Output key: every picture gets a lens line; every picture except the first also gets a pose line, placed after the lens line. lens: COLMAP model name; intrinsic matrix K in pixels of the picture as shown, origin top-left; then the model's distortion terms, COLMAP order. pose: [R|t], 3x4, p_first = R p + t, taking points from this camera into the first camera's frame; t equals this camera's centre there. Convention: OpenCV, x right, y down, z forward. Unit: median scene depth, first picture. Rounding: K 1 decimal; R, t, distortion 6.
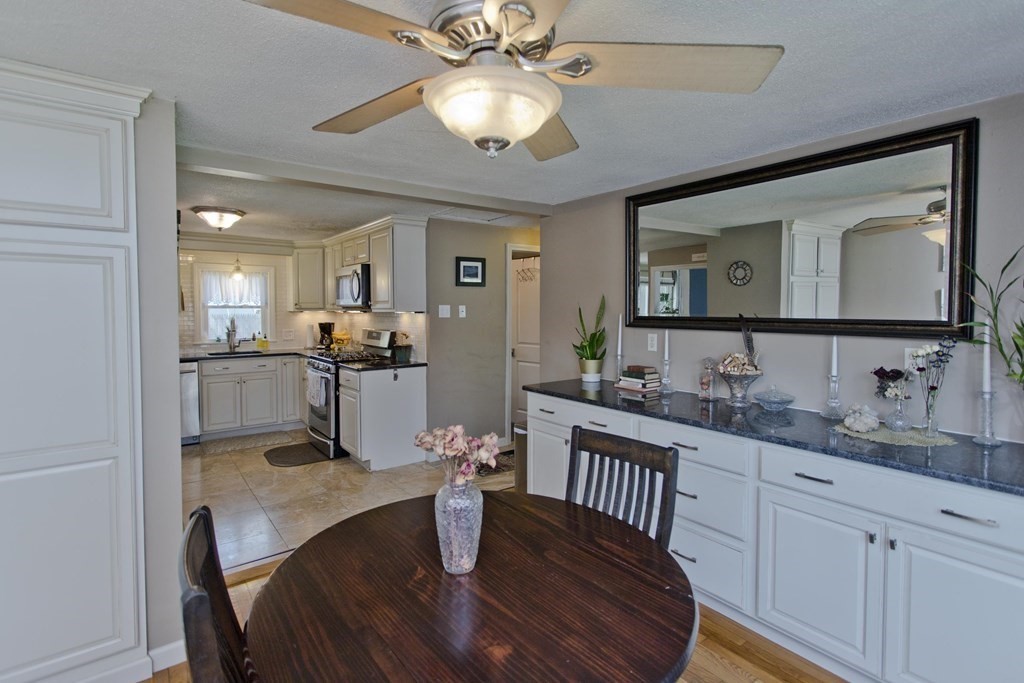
lens RADIAL K [[494.5, 0, 525.0], [0, 494.5, 319.0], [0, 0, 1]] dist [0.001421, -0.000076]
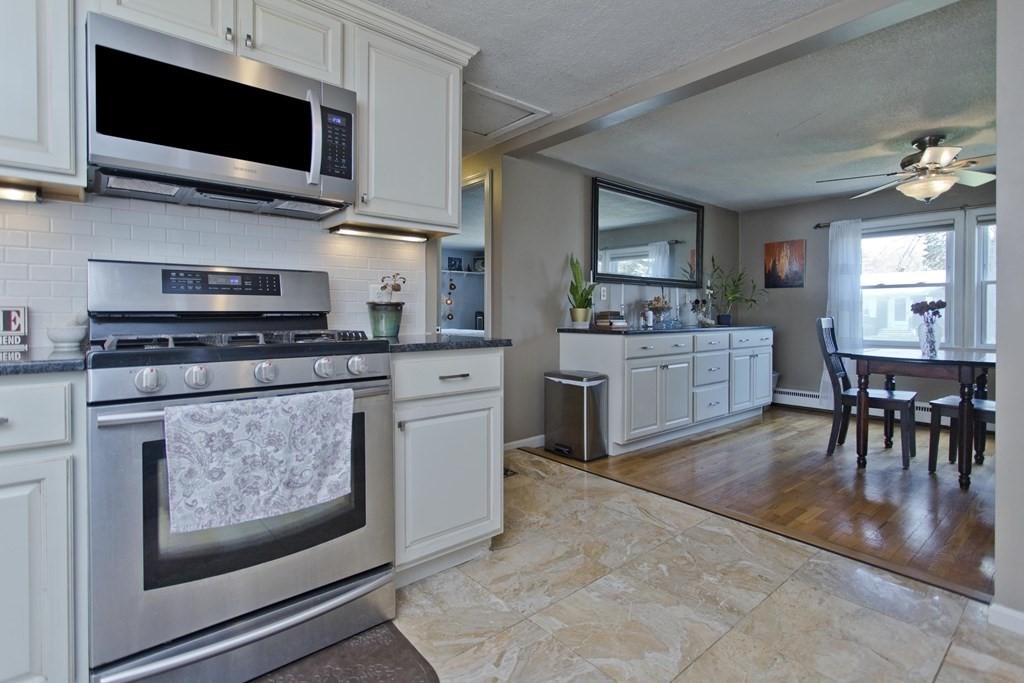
lens RADIAL K [[494.5, 0, 504.9], [0, 494.5, 315.5], [0, 0, 1]] dist [0.001421, -0.000076]
pose [[-0.029452, -0.005906, 0.999549, -0.606238], [0.022336, 0.999729, 0.006565, 0.053656], [-0.999317, 0.022519, -0.029312, 0.752471]]
